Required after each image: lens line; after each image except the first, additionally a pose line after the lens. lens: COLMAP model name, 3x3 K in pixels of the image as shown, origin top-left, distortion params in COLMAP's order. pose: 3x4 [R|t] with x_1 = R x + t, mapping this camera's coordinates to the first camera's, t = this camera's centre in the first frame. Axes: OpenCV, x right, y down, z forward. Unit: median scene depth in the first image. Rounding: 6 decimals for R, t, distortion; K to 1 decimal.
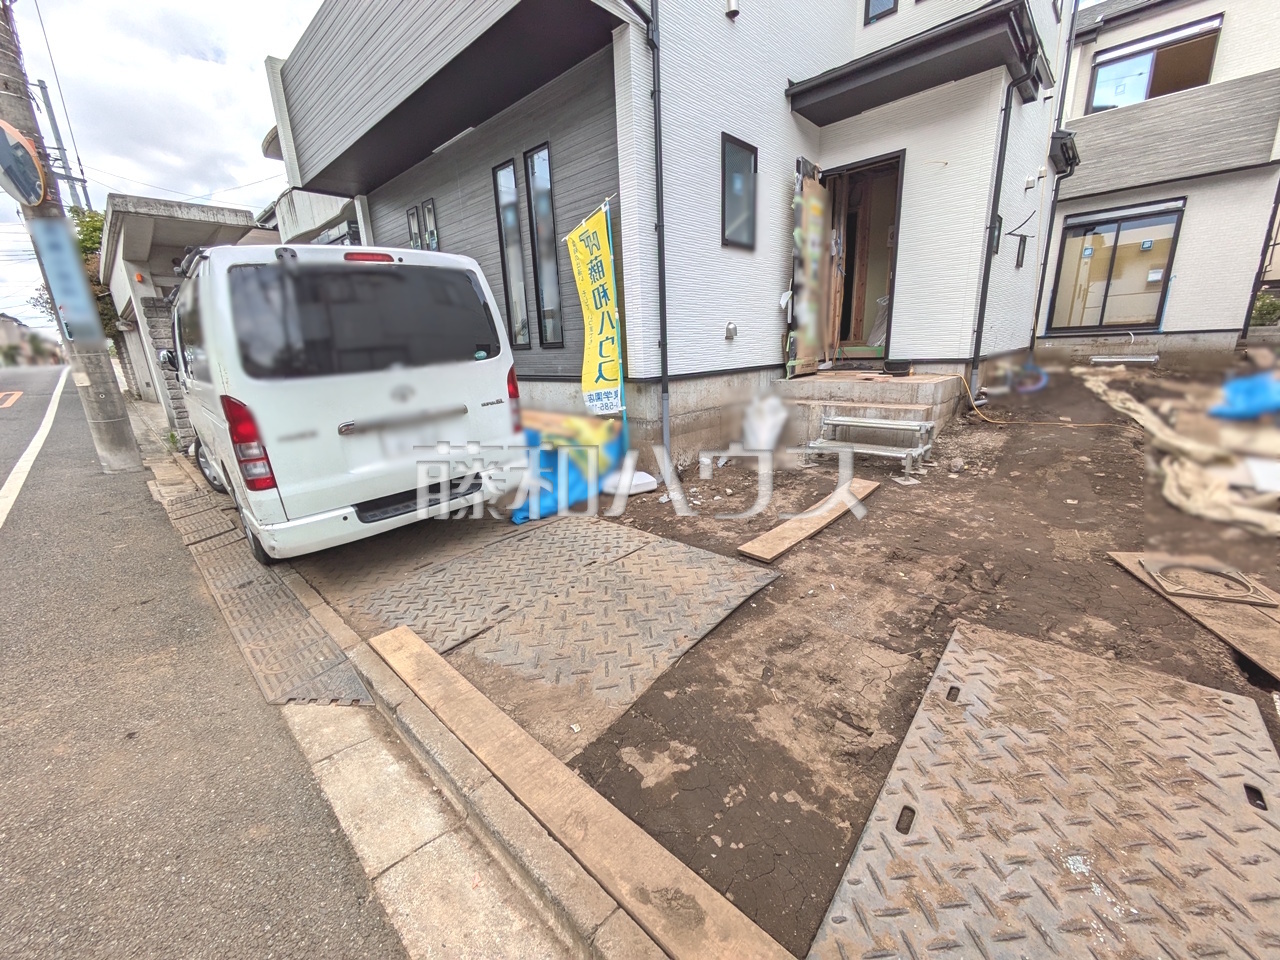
lens RADIAL K [[505.3, 0, 640.0], [0, 505.3, 480.0], [0, 0, 1]] dist [0.001567, 0.000700]
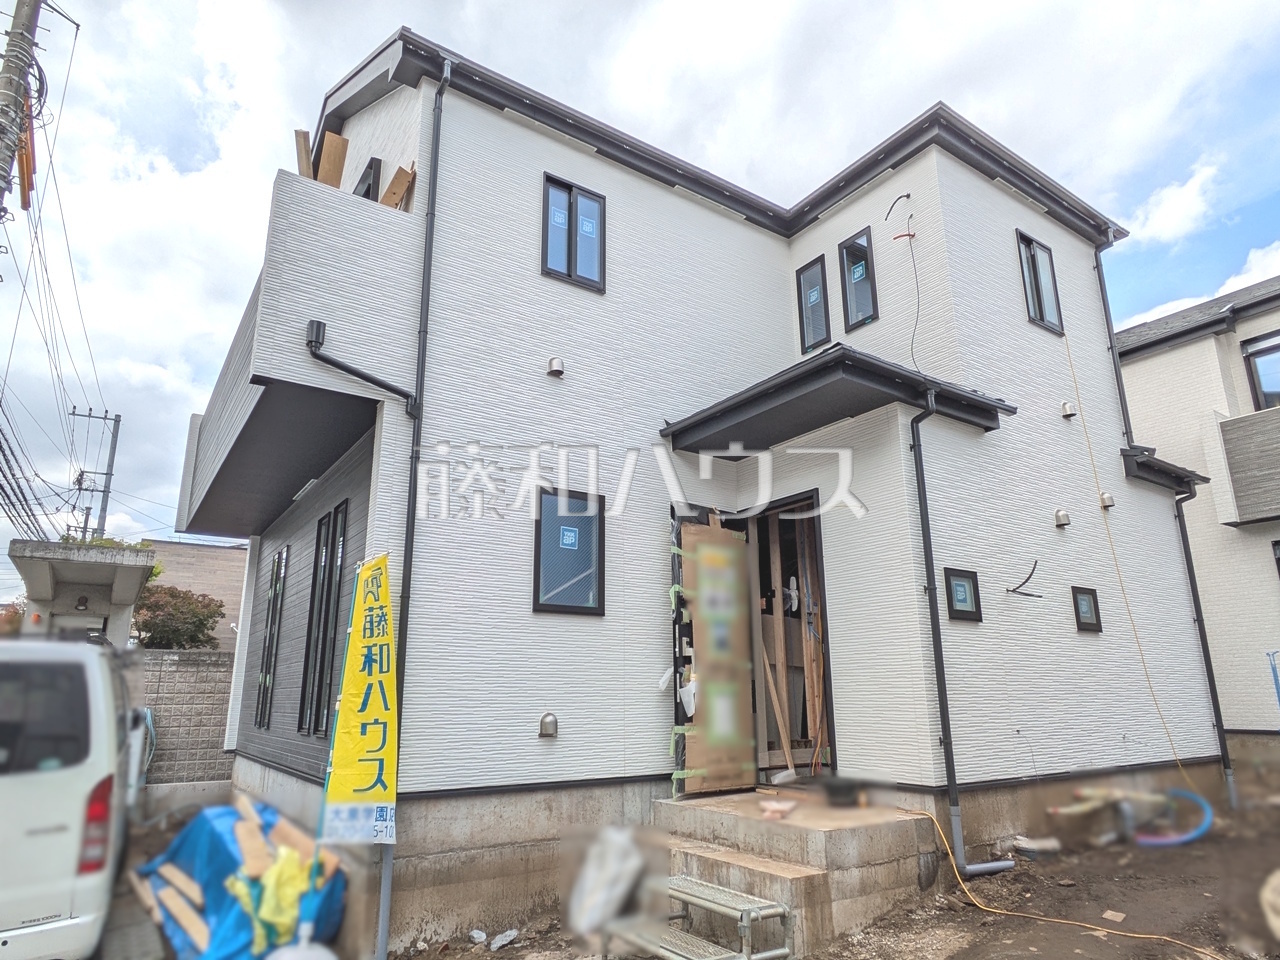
lens RADIAL K [[773.6, 0, 634.2], [0, 773.6, 499.5], [0, 0, 1]] dist [0.002429, 0.001374]
pose [[0.975436, -0.020360, -0.219342, 0.532808], [-0.088275, 0.876144, -0.473898, -0.073678], [0.201823, 0.481620, 0.852824, -0.030755]]
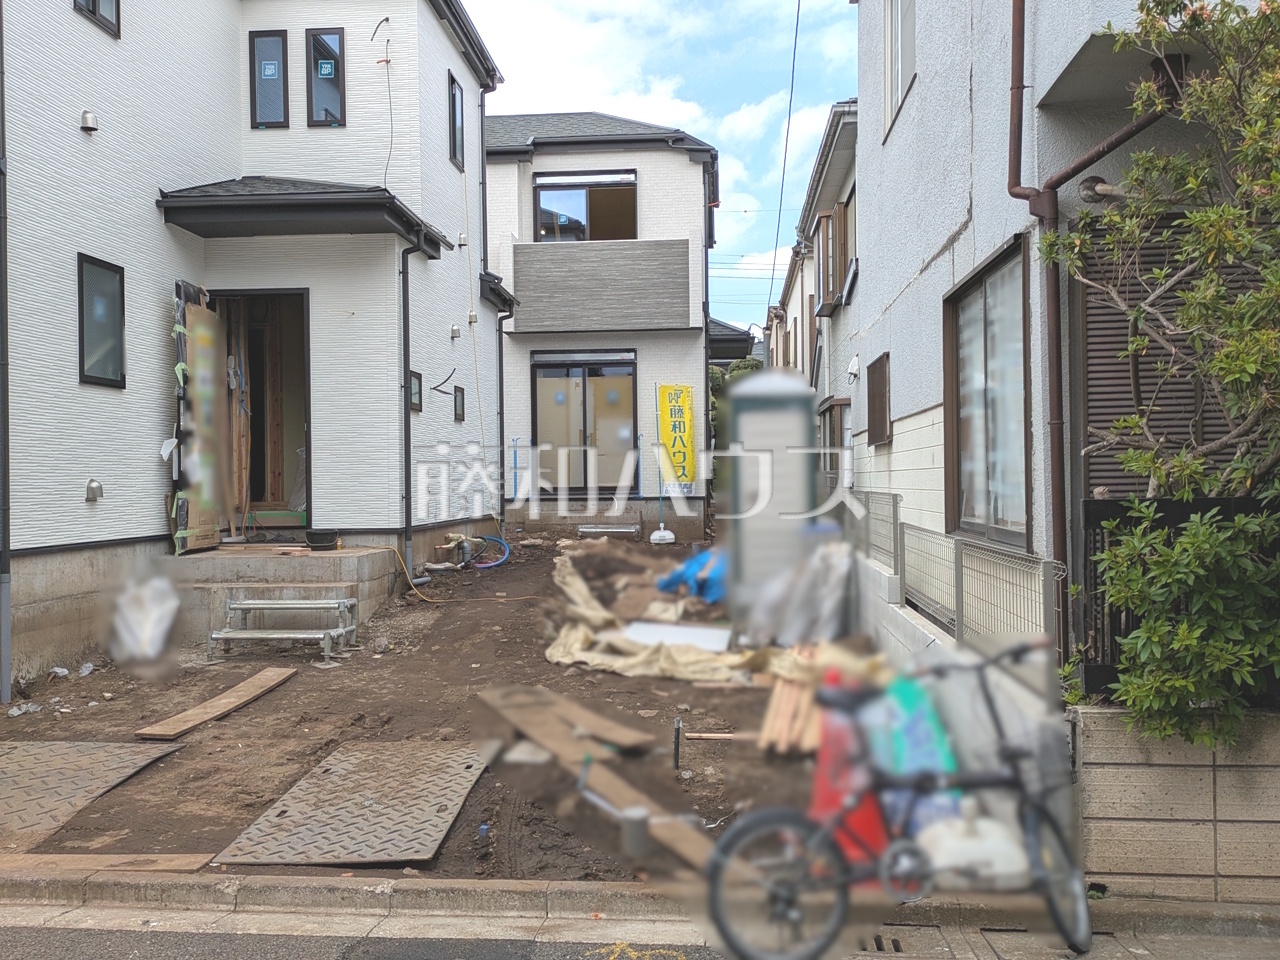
lens RADIAL K [[1142.7, 0, 637.2], [0, 1142.7, 472.2], [0, 0, 1]] dist [0.061795, -0.057303]
pose [[0.782665, 0.034717, 0.621474, -0.243412], [0.139081, 0.963445, -0.228975, 0.170440], [-0.606706, 0.265646, 0.749226, -0.732512]]
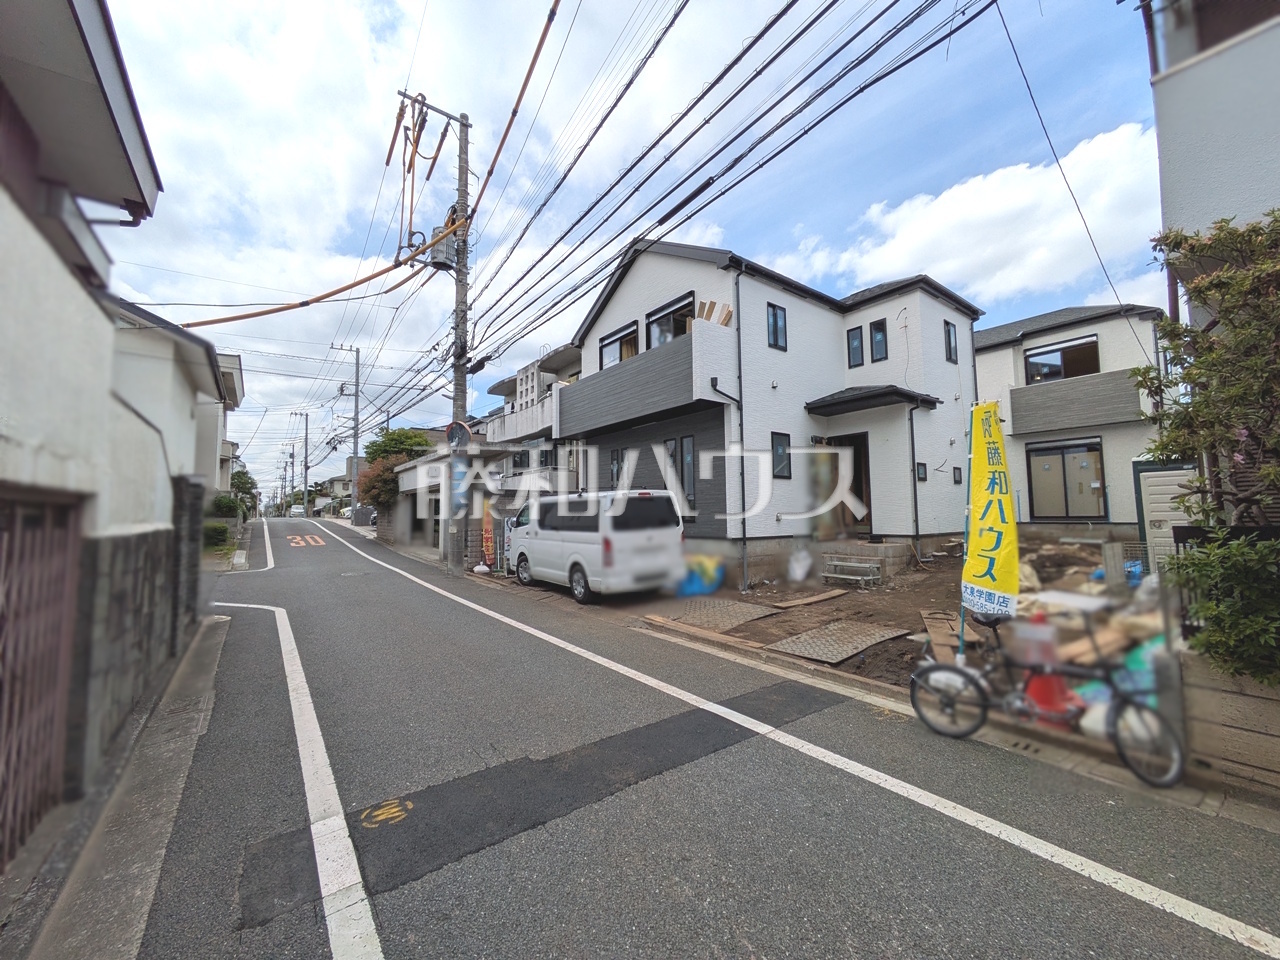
lens RADIAL K [[505.3, 0, 640.0], [0, 505.3, 480.0], [0, 0, 1]] dist [0.001567, 0.000700]
pose [[0.985666, 0.017253, -0.167825, -0.027571], [-0.069936, 0.947047, -0.313386, 0.229639], [0.153531, 0.320631, 0.934678, -0.993750]]
